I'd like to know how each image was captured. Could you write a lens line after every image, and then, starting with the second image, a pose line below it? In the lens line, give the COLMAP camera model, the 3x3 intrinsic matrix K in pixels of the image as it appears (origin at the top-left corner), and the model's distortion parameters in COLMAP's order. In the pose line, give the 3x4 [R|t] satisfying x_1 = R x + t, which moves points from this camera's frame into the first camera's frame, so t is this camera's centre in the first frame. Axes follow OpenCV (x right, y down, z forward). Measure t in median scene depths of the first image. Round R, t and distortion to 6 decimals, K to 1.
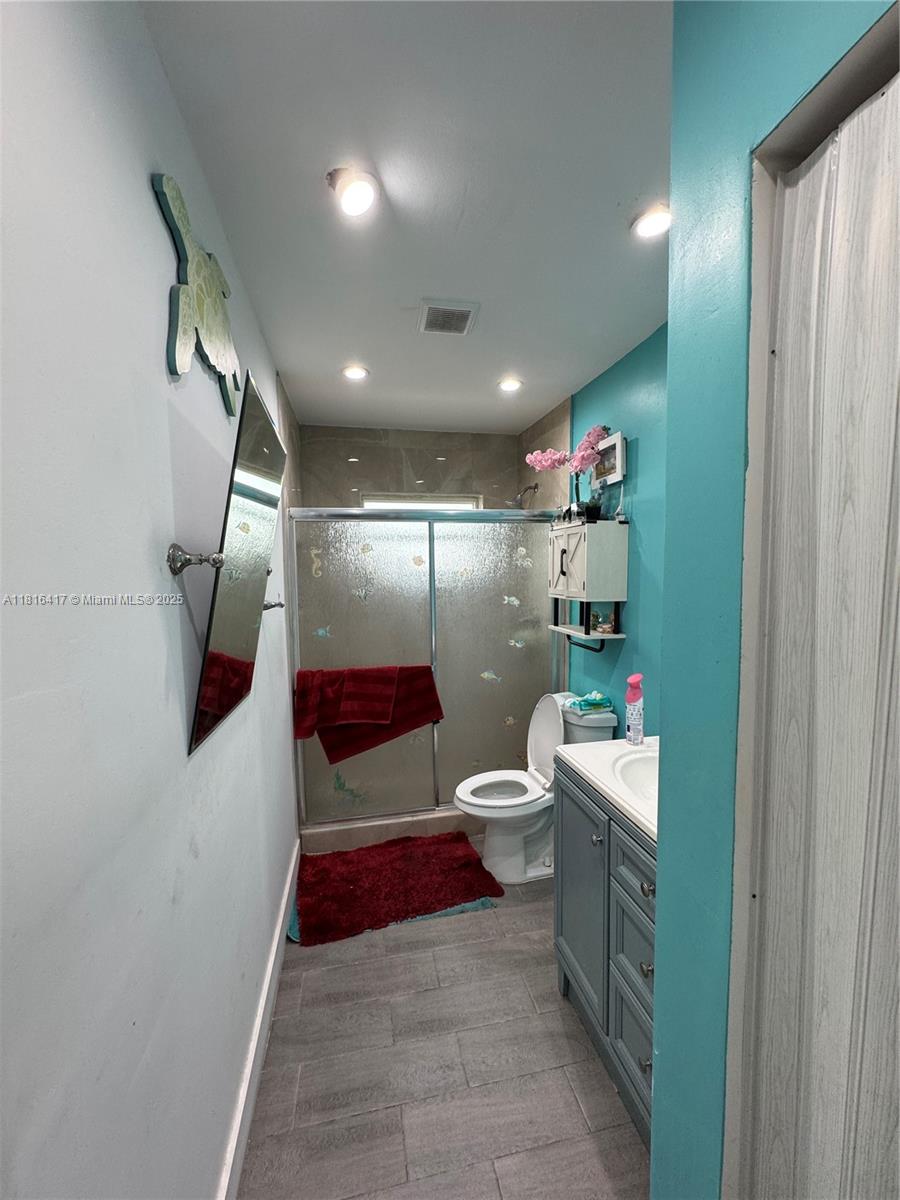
lens RADIAL K [[476.5, 0, 450.0], [0, 476.5, 600.0], [0, 0, 1]] dist [-0.000826, -0.000112]
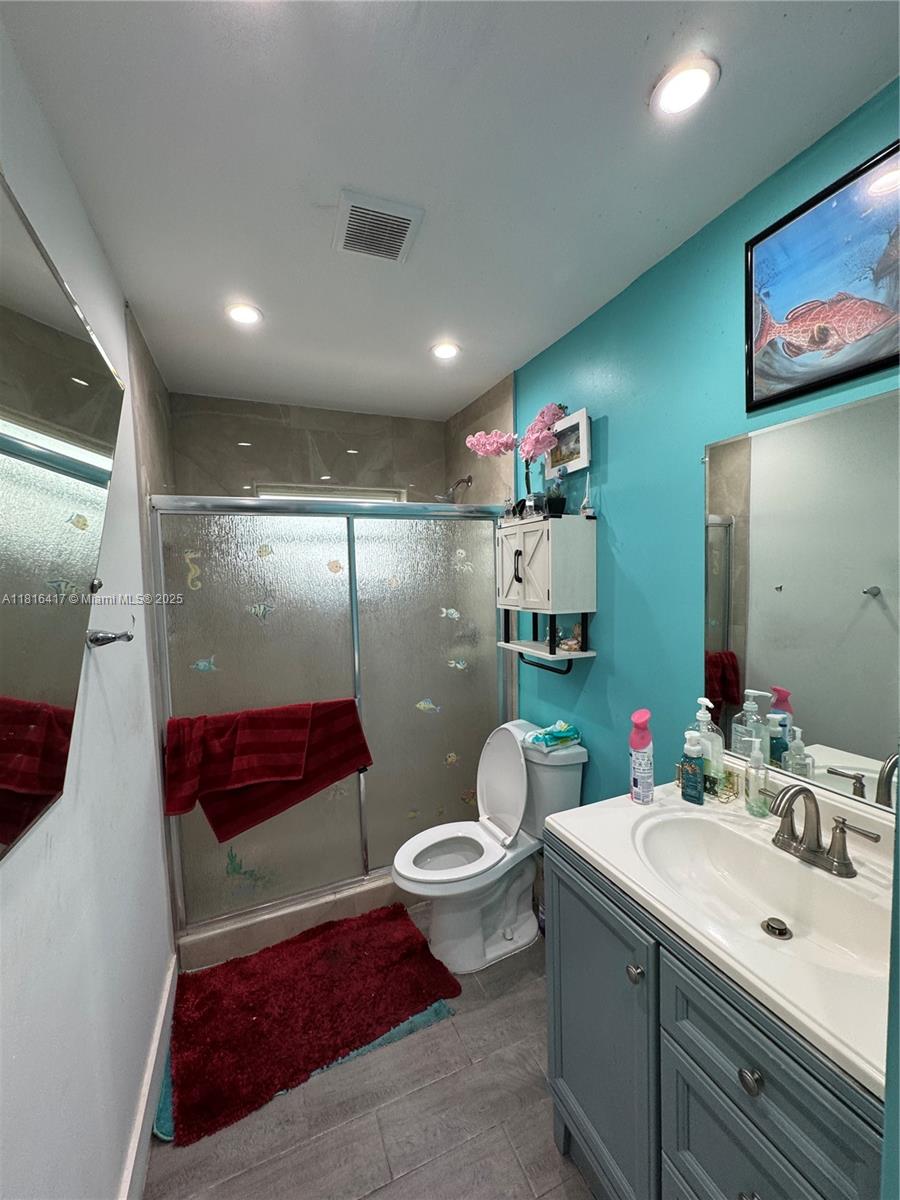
lens RADIAL K [[476.5, 0, 450.0], [0, 476.5, 600.0], [0, 0, 1]] dist [-0.000826, -0.000112]
pose [[0.979938, -0.024415, 0.197801, -0.041783], [0.026844, 0.999593, -0.009612, -0.016266], [-0.197486, 0.014729, 0.980195, 0.217885]]
